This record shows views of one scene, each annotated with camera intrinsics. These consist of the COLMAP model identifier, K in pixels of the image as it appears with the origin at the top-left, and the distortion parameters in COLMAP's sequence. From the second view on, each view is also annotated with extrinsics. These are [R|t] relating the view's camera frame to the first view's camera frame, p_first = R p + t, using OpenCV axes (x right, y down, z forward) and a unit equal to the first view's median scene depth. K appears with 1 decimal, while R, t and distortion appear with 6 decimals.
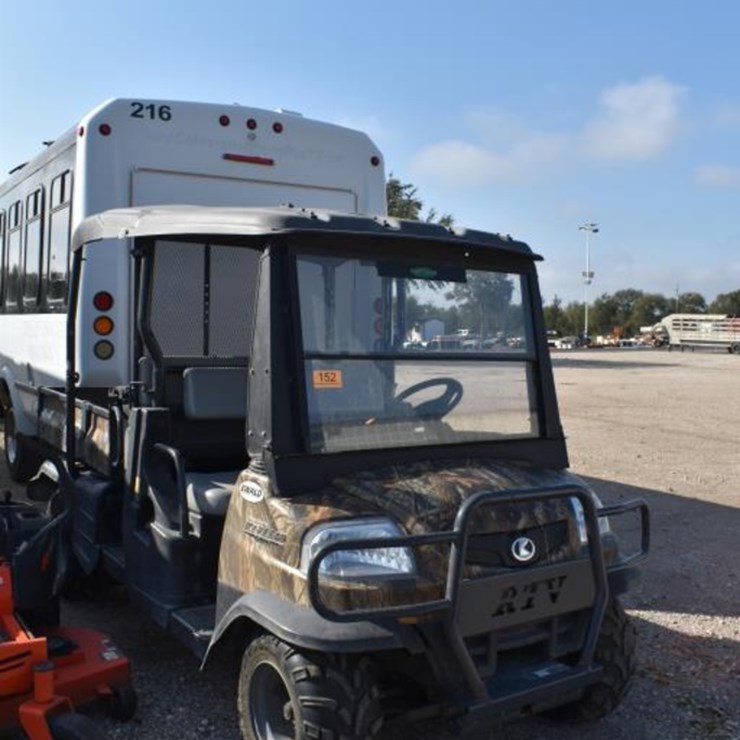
lens RADIAL K [[864.9, 0, 369.7], [0, 864.9, 370.5], [0, 0, 1]] dist [-0.095607, 0.000000]
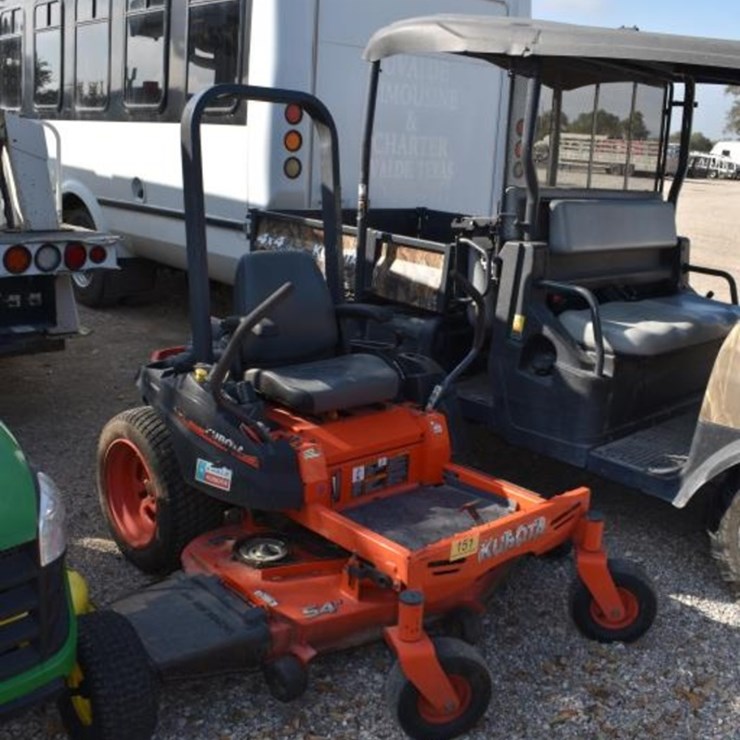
lens RADIAL K [[864.9, 0, 369.8], [0, 864.9, 367.6], [0, 0, 1]] dist [-0.095607, 0.000000]
pose [[0.985389, -0.009844, 0.170034, -0.502502], [-0.026505, 0.977303, 0.210183, -0.013848], [-0.168244, -0.211619, 0.962762, 0.071284]]
